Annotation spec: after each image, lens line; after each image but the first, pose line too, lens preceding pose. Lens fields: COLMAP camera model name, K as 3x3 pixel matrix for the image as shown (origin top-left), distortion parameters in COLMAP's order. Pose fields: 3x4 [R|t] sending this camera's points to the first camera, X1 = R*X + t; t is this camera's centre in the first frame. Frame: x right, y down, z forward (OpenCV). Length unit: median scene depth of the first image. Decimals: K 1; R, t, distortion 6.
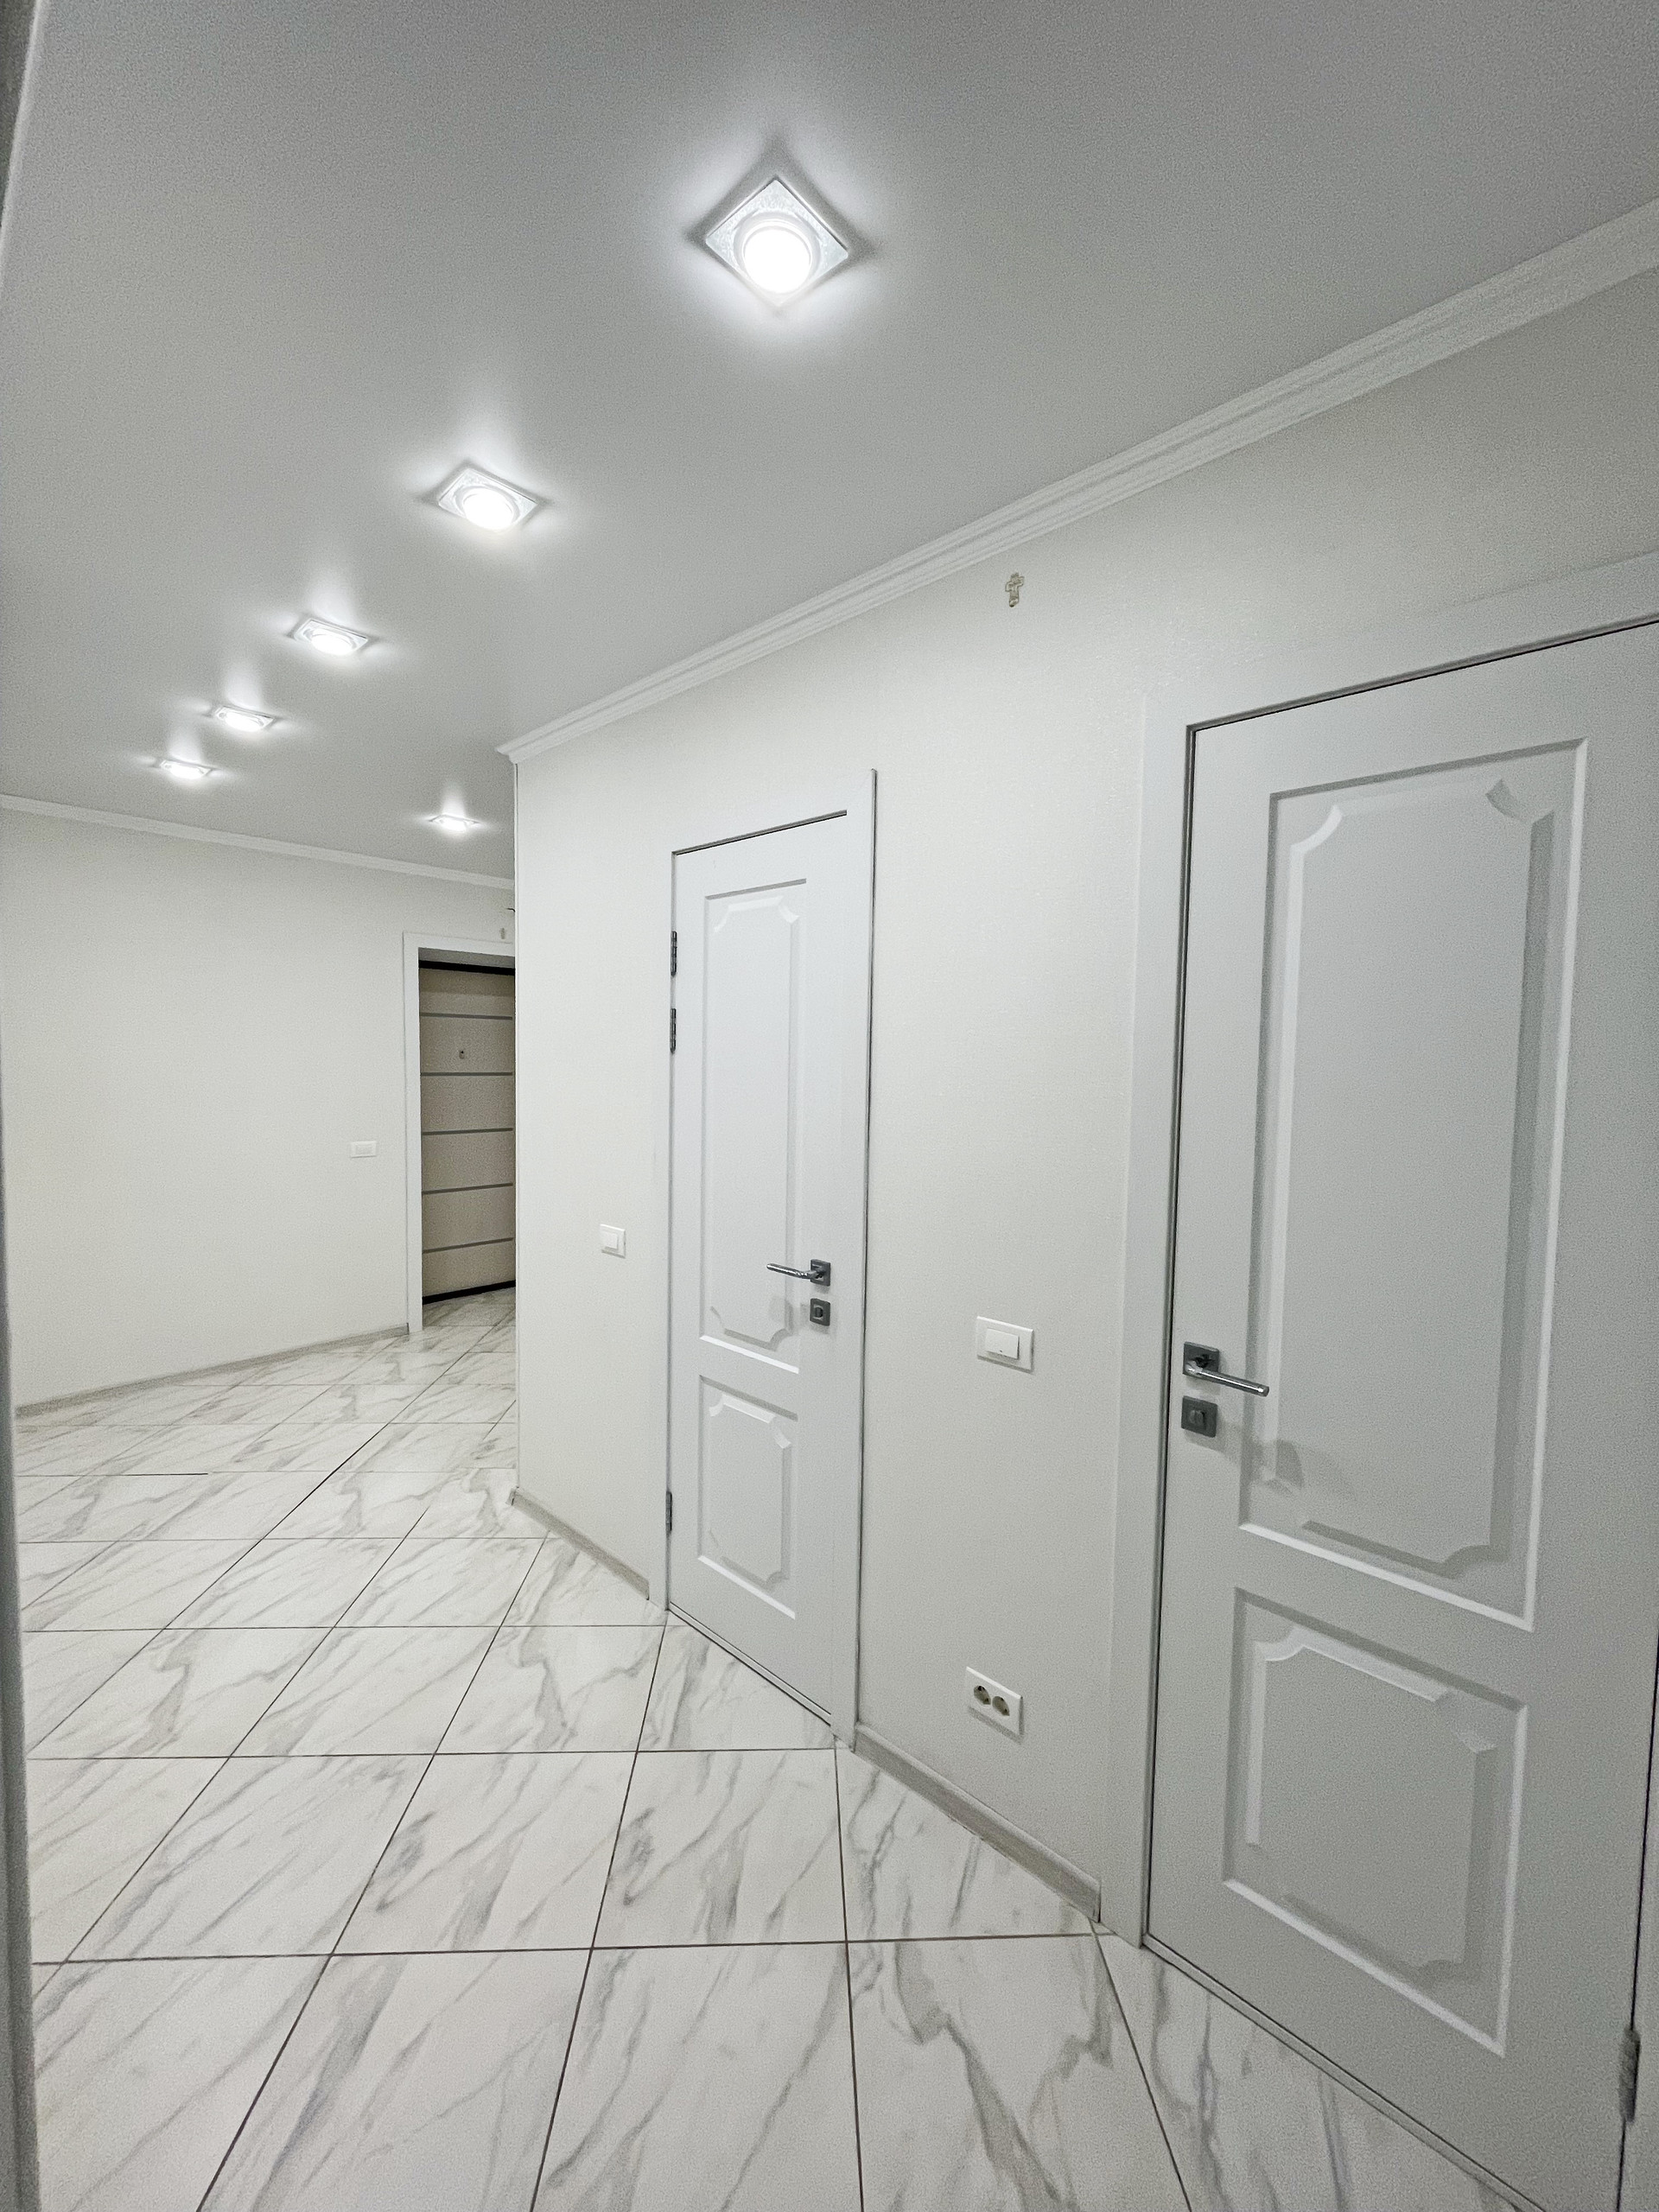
lens RADIAL K [[891.2, 0, 827.3], [0, 891.2, 1108.1], [0, 0, 1]] dist [-0.000765, 0.000009]
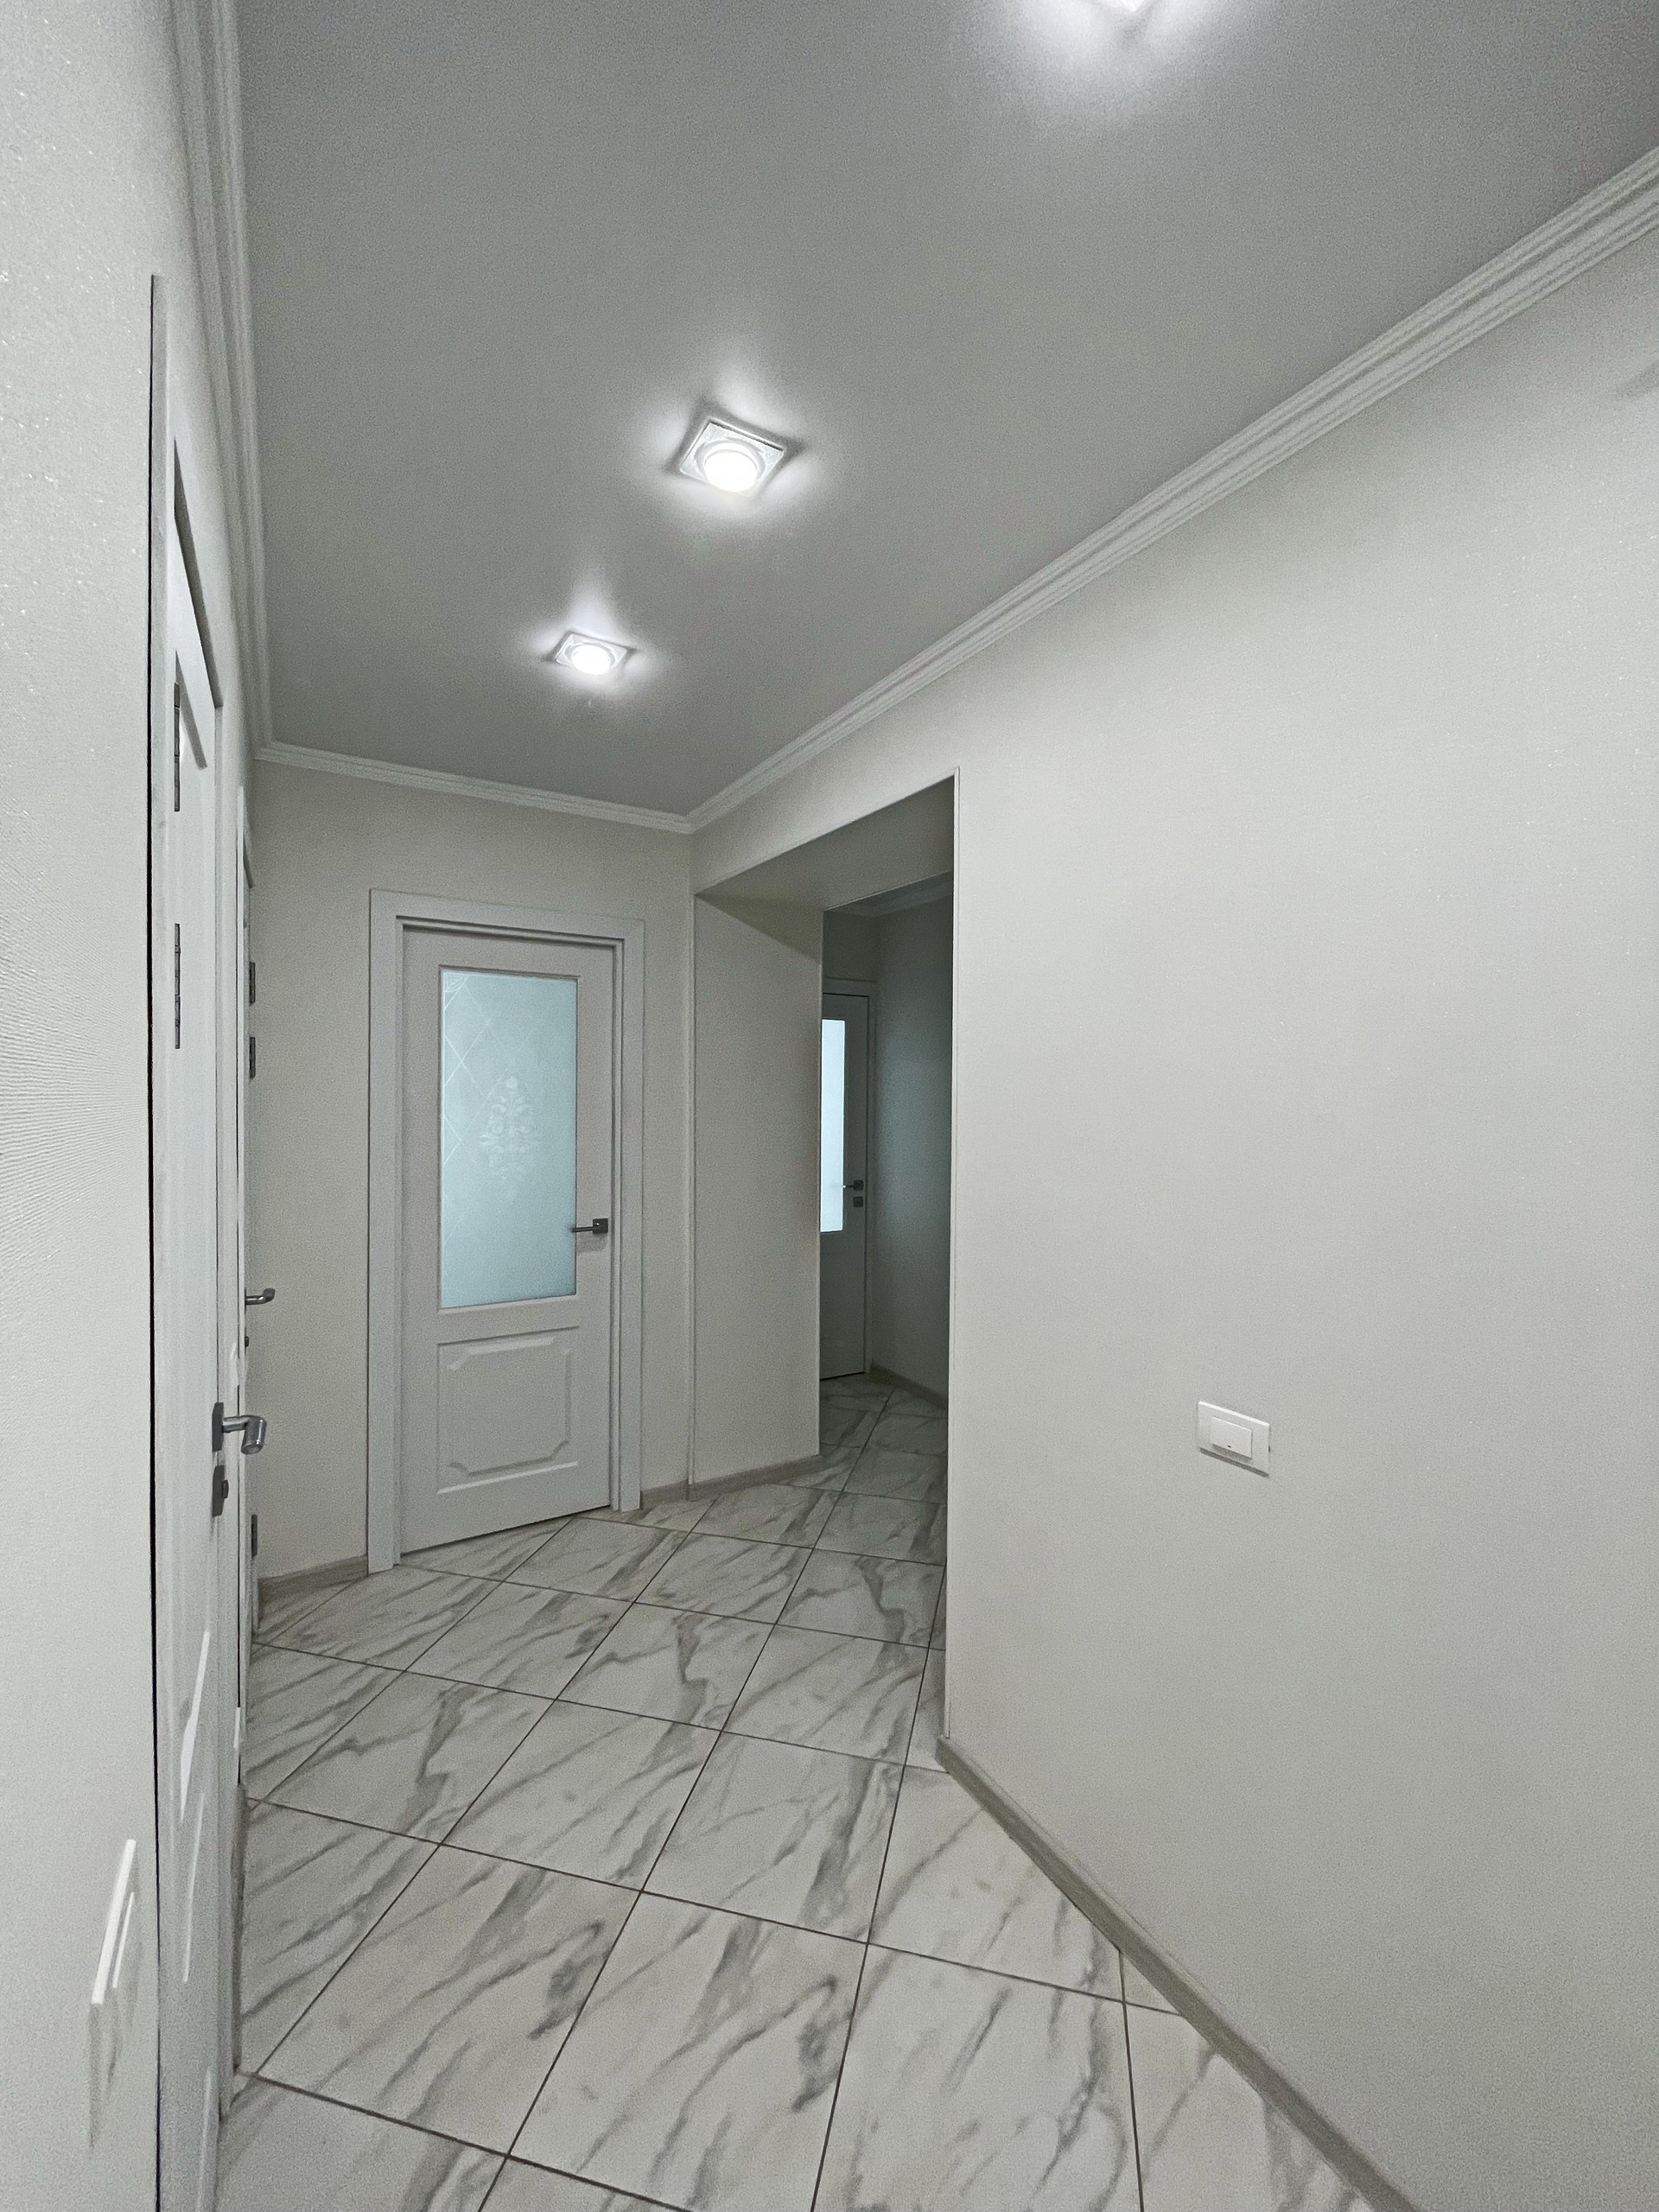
lens RADIAL K [[890.4, 0, 829.5], [0, 890.4, 1106.0], [0, 0, 1]] dist [-0.004267, 0.000254]
pose [[-0.962904, -0.027976, 0.268389, -0.624042], [-0.009751, 0.997569, 0.068998, -0.091722], [-0.269667, 0.063822, -0.960836, 1.591188]]
